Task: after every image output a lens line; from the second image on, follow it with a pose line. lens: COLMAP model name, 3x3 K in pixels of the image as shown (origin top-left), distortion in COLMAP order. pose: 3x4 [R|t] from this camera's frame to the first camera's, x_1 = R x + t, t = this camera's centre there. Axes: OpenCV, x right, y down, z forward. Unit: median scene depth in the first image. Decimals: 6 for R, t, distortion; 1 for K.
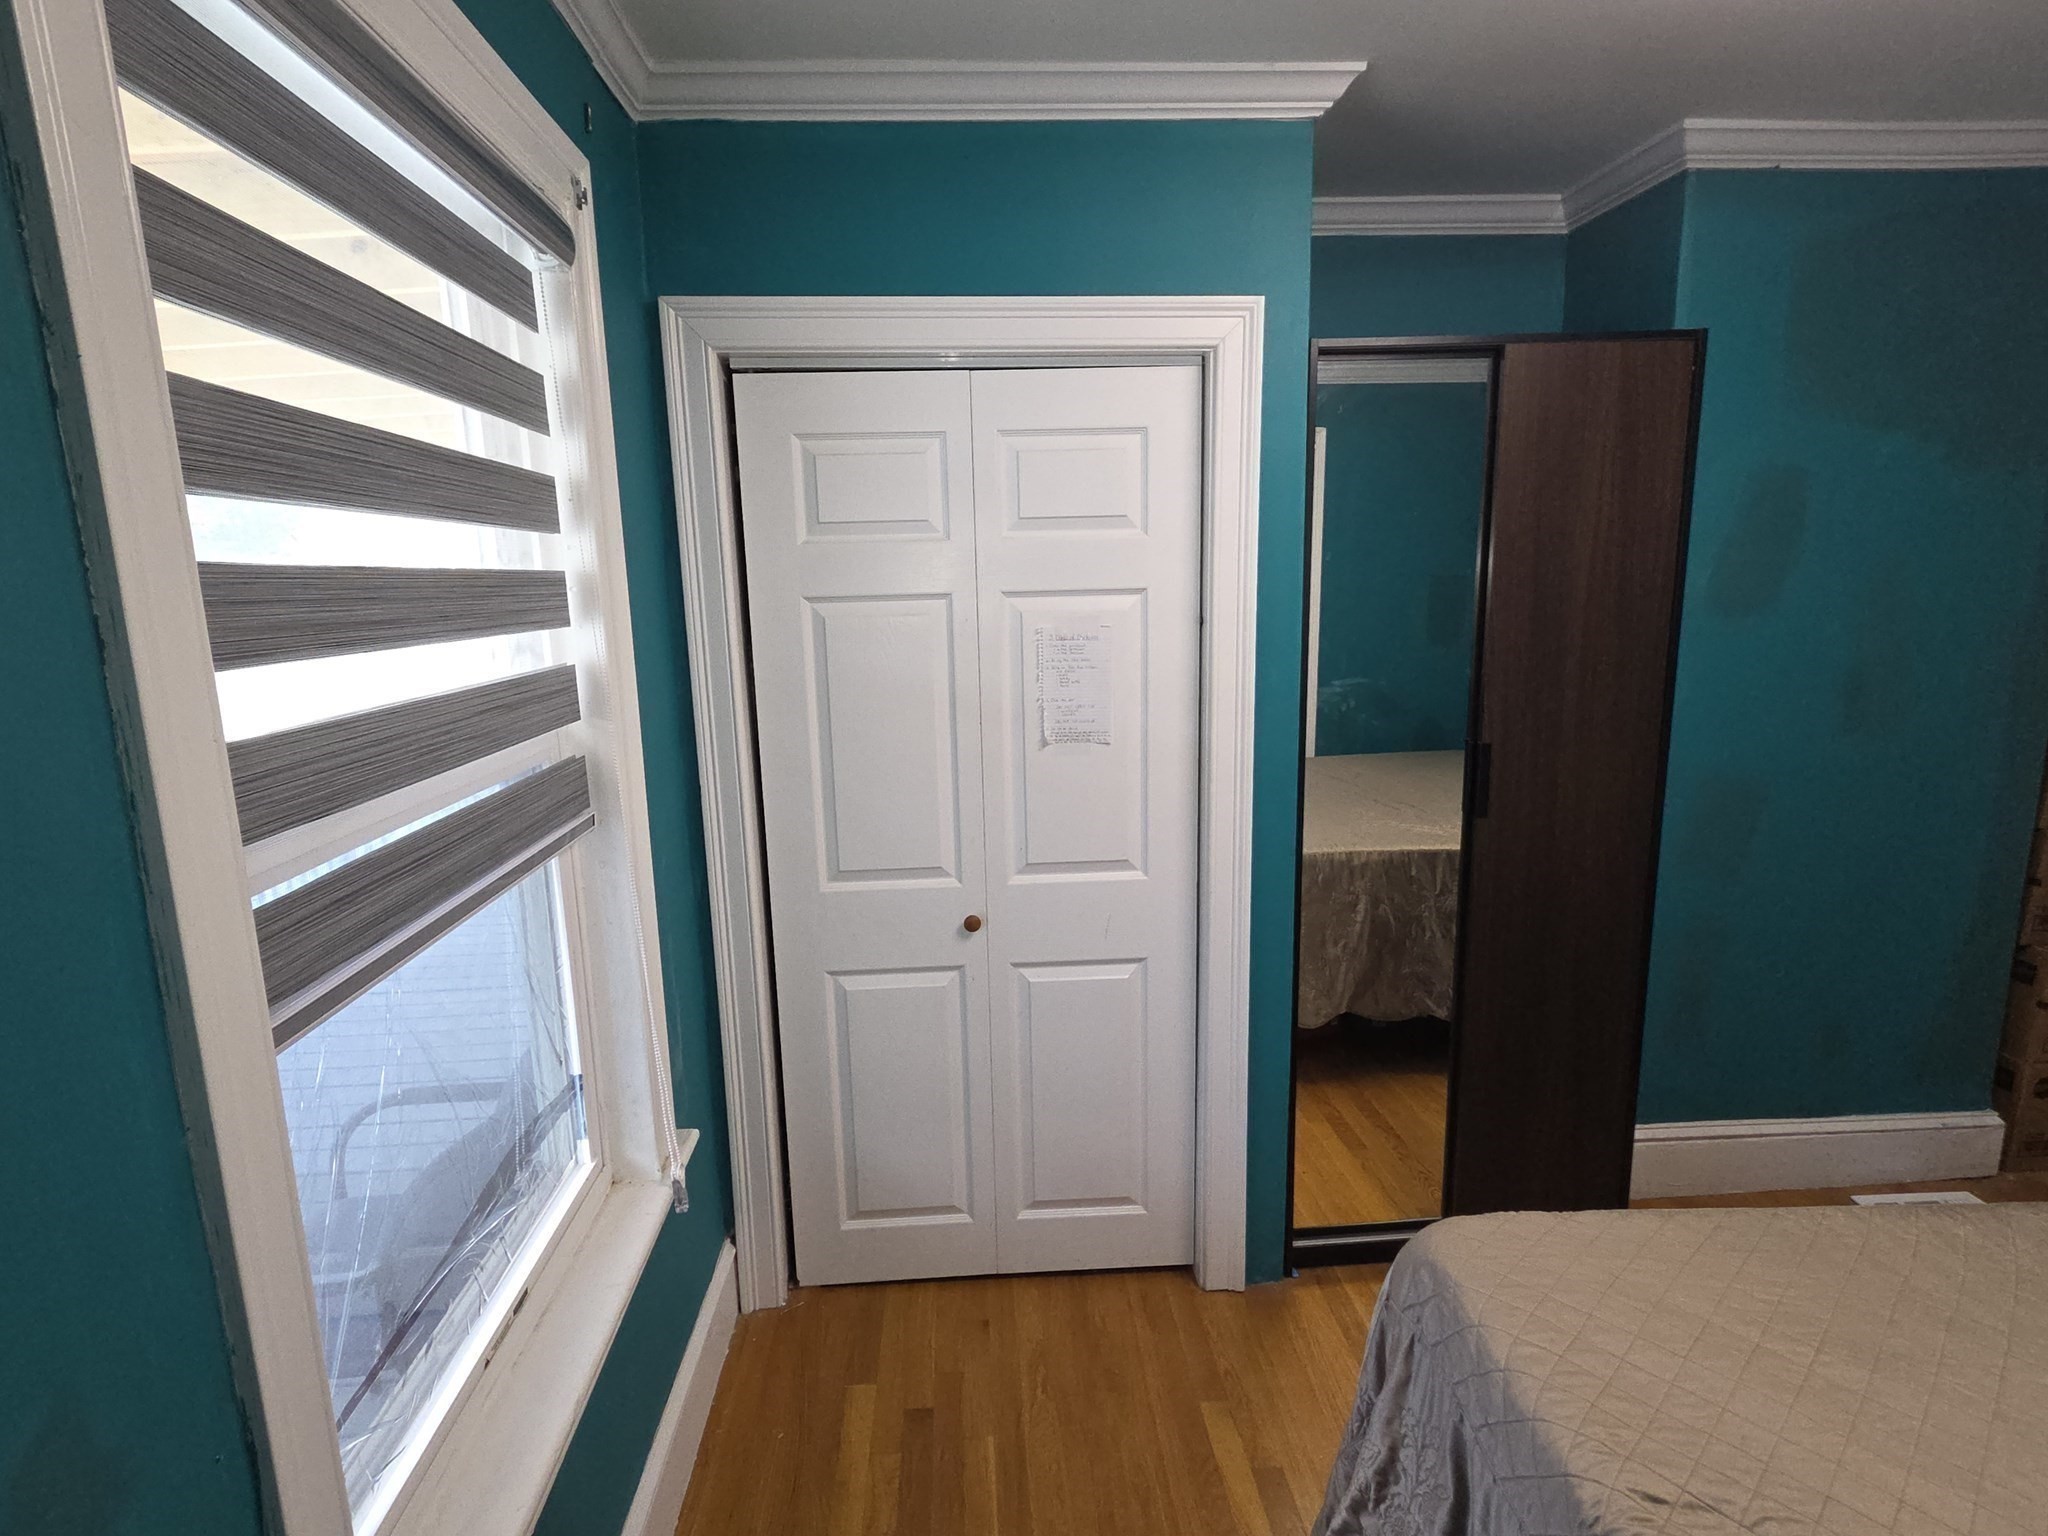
lens RADIAL K [[969.4, 0, 1024.1], [0, 969.4, 752.2], [0, 0, 1]] dist [0.000128, -0.000019]
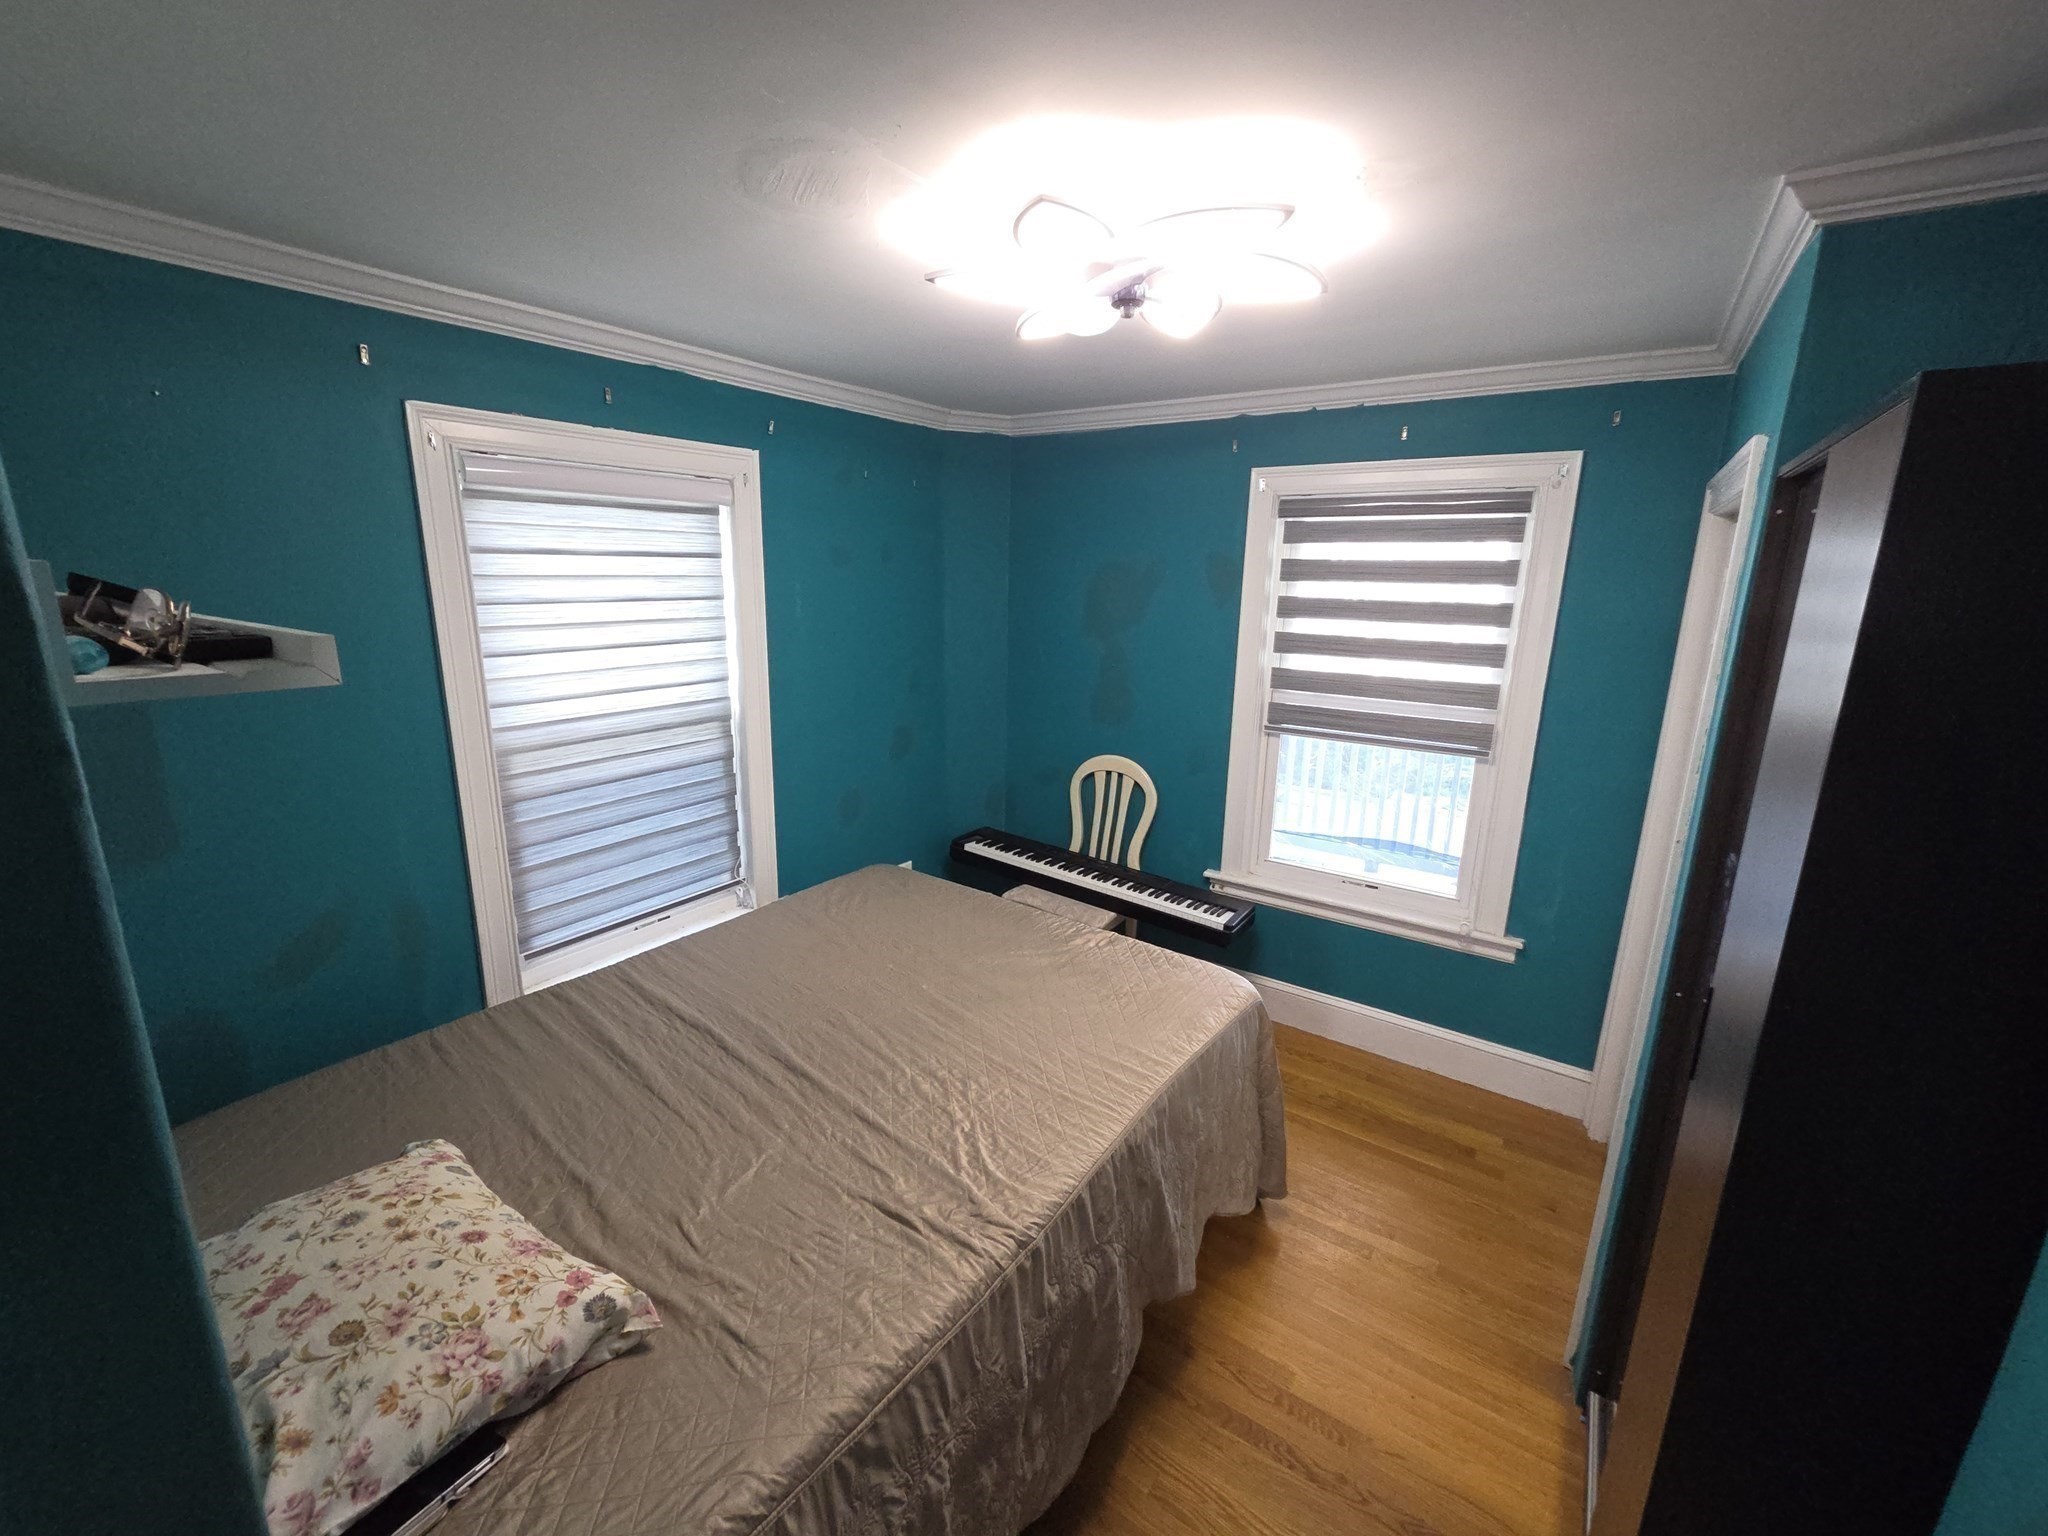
lens RADIAL K [[852.1, 0, 999.4], [0, 852.1, 763.8], [0, 0, 1]] dist [0.000401, -0.000063]
pose [[-0.618957, 0.193962, -0.761099, 1.517655], [-0.133618, 0.928899, 0.345389, -0.382585], [0.773976, 0.315477, -0.549031, 1.046681]]
